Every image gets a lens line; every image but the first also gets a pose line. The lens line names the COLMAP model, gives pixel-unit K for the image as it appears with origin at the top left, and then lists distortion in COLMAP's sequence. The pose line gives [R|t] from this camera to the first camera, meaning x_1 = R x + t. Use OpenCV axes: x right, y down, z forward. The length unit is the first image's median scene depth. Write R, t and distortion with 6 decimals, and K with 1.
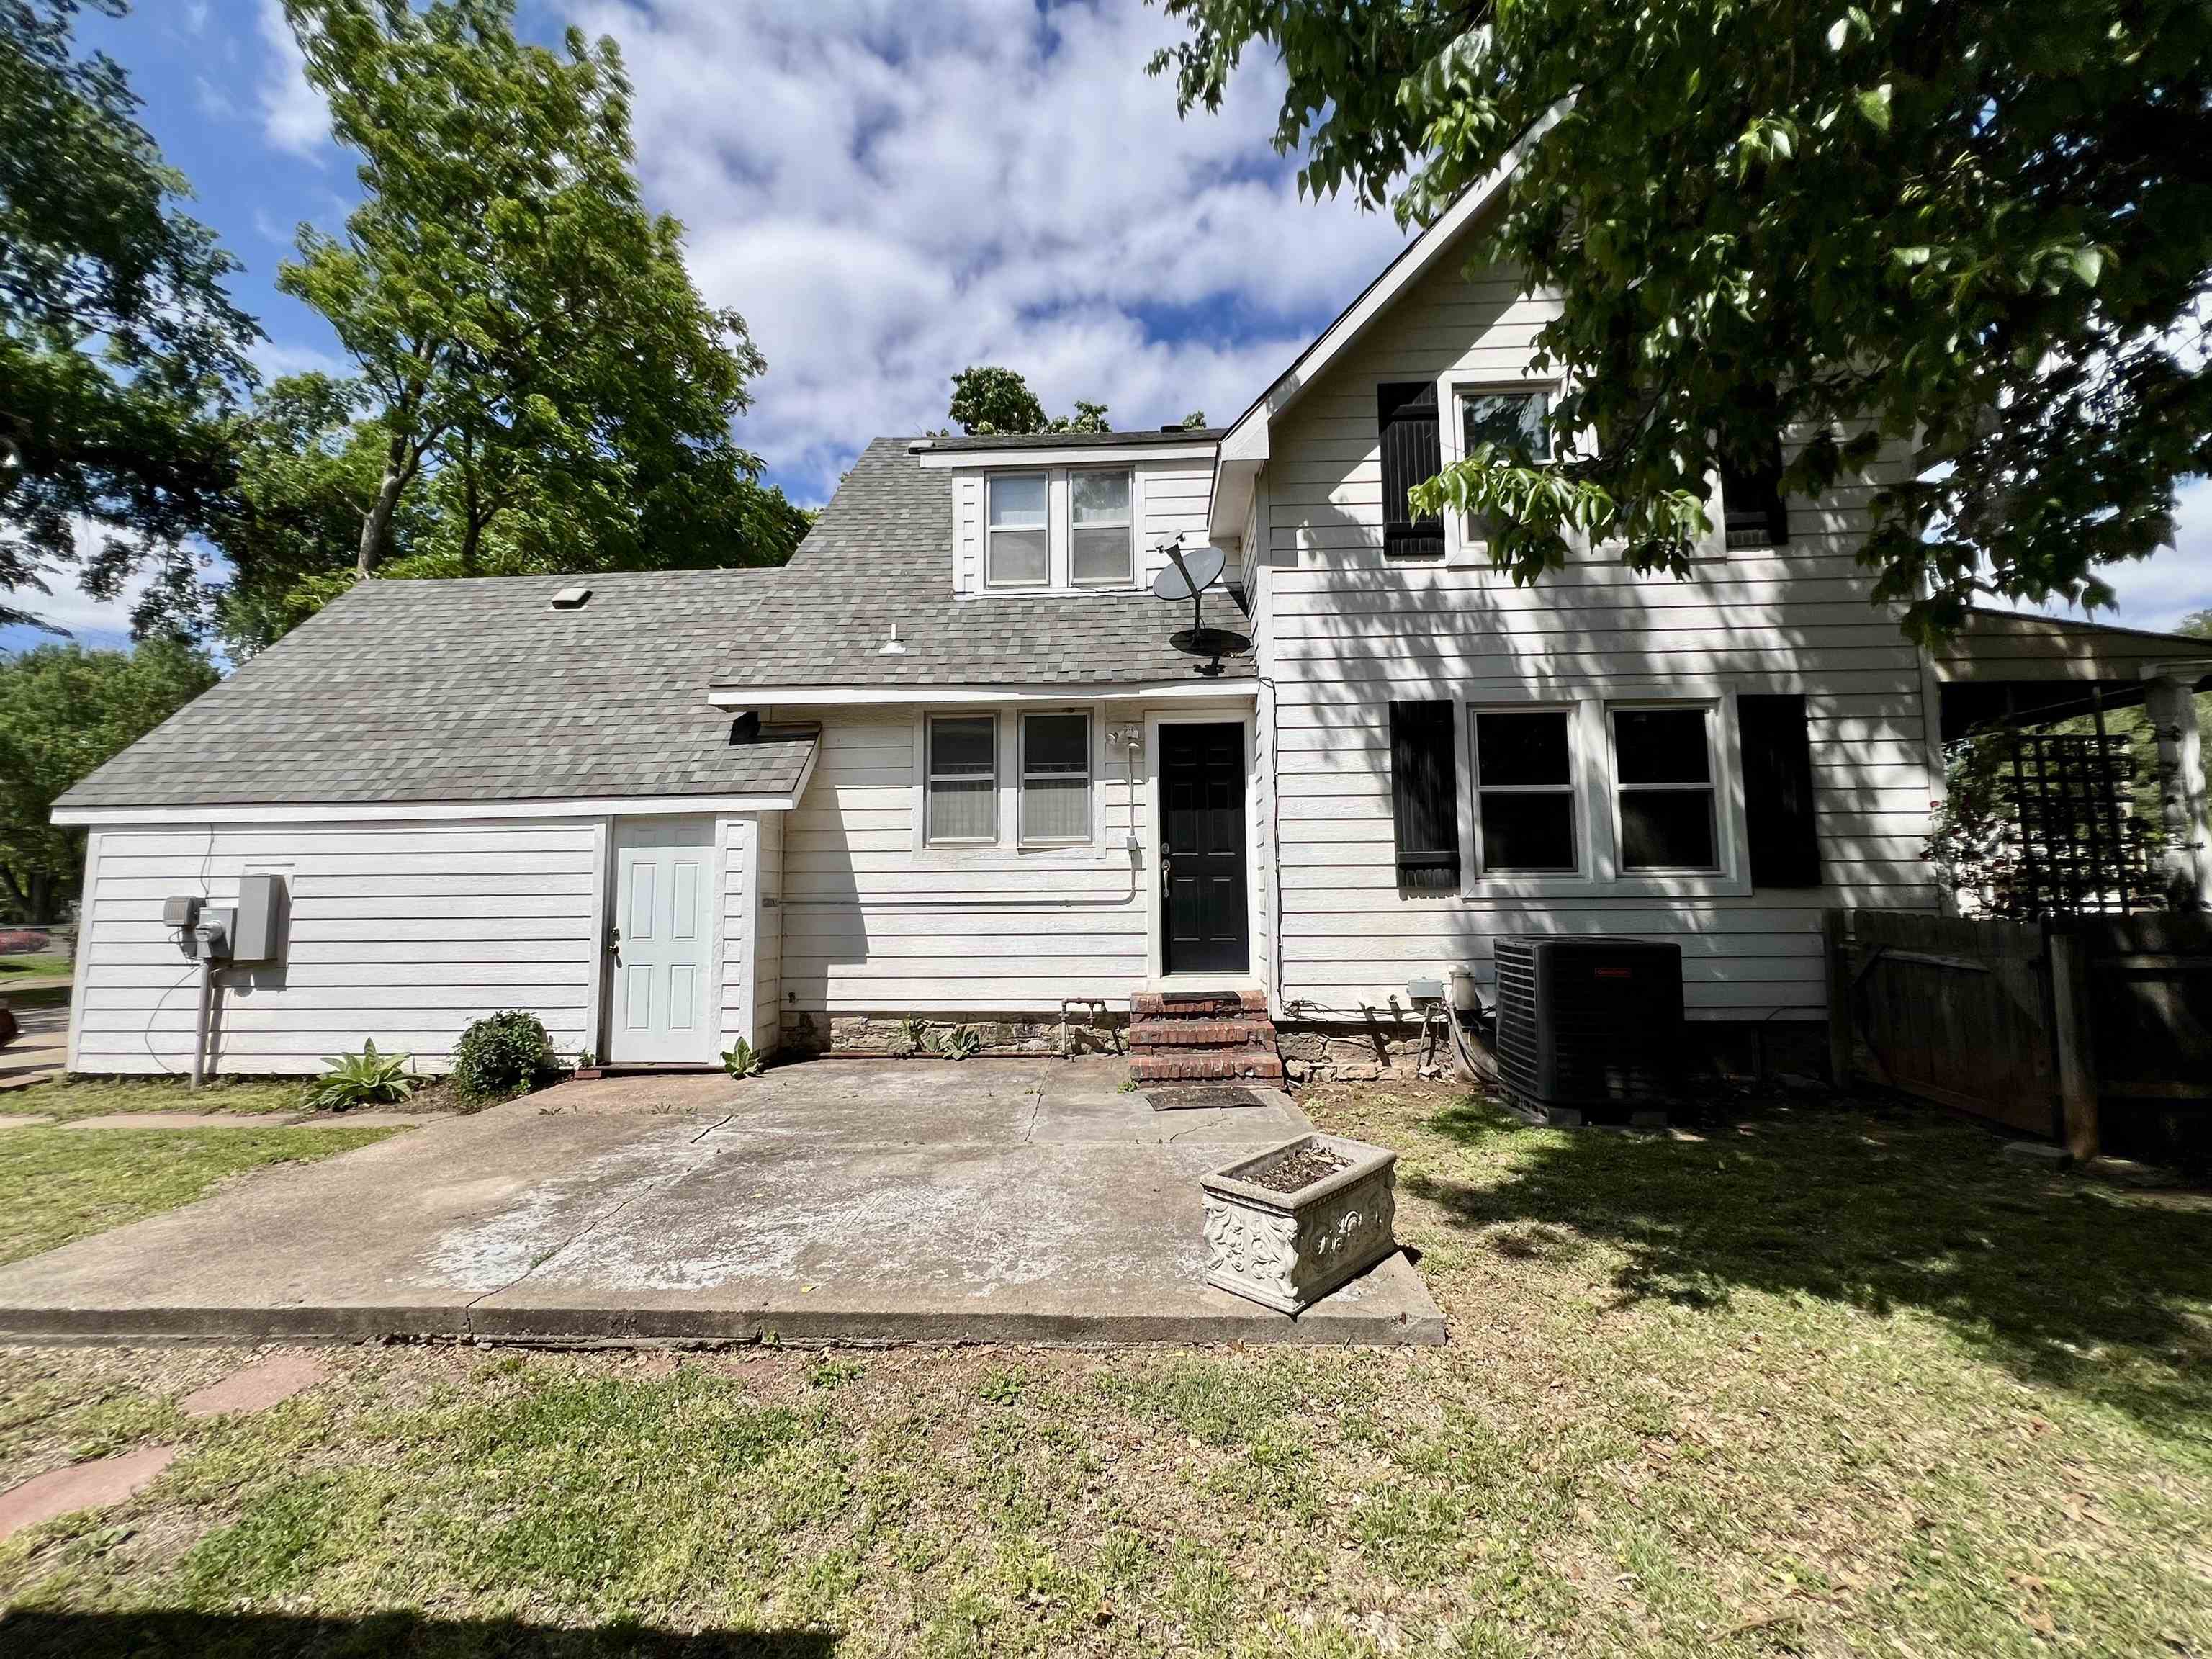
lens RADIAL K [[892.7, 0, 1105.6], [0, 892.7, 821.4], [0, 0, 1]] dist [0.000053, -0.000024]
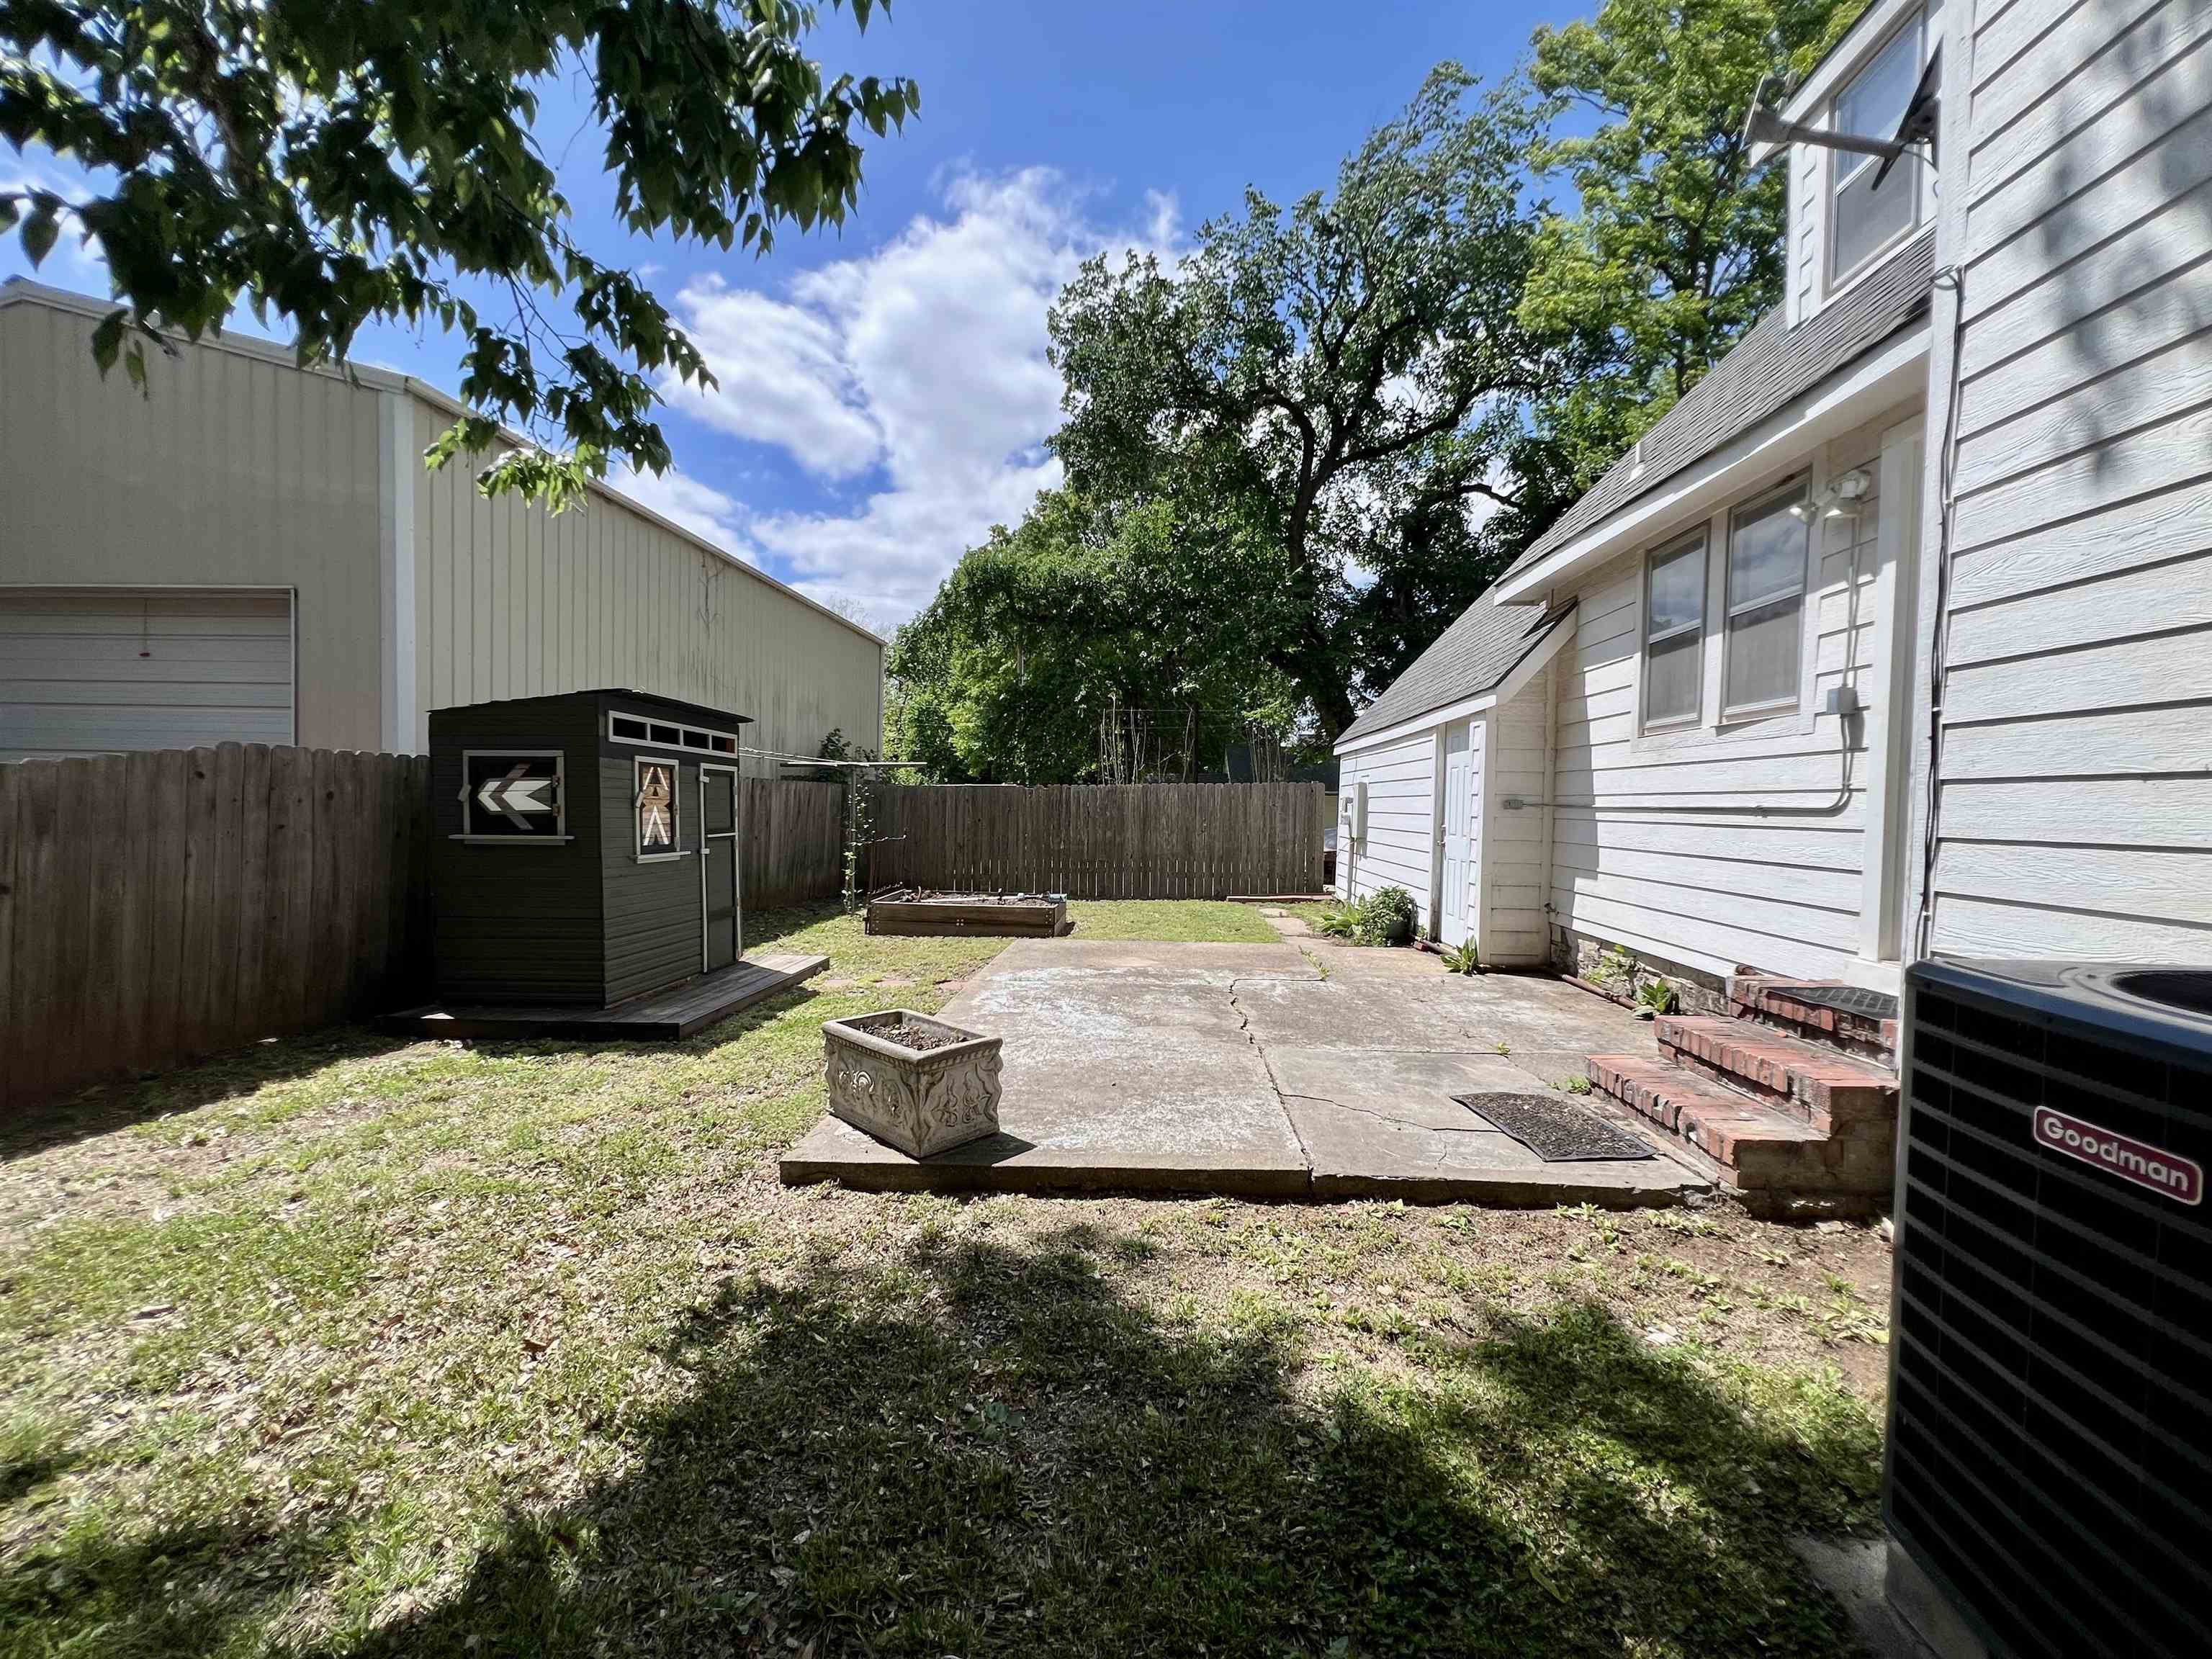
lens RADIAL K [[892.7, 0, 1107.6], [0, 892.7, 829.4], [0, 0, 1]] dist [0.000053, -0.000024]
pose [[-0.028086, 0.036334, -0.998945, 0.583916], [0.067365, 0.997136, 0.034374, 0.054011], [0.997333, -0.066329, -0.030453, 0.586787]]
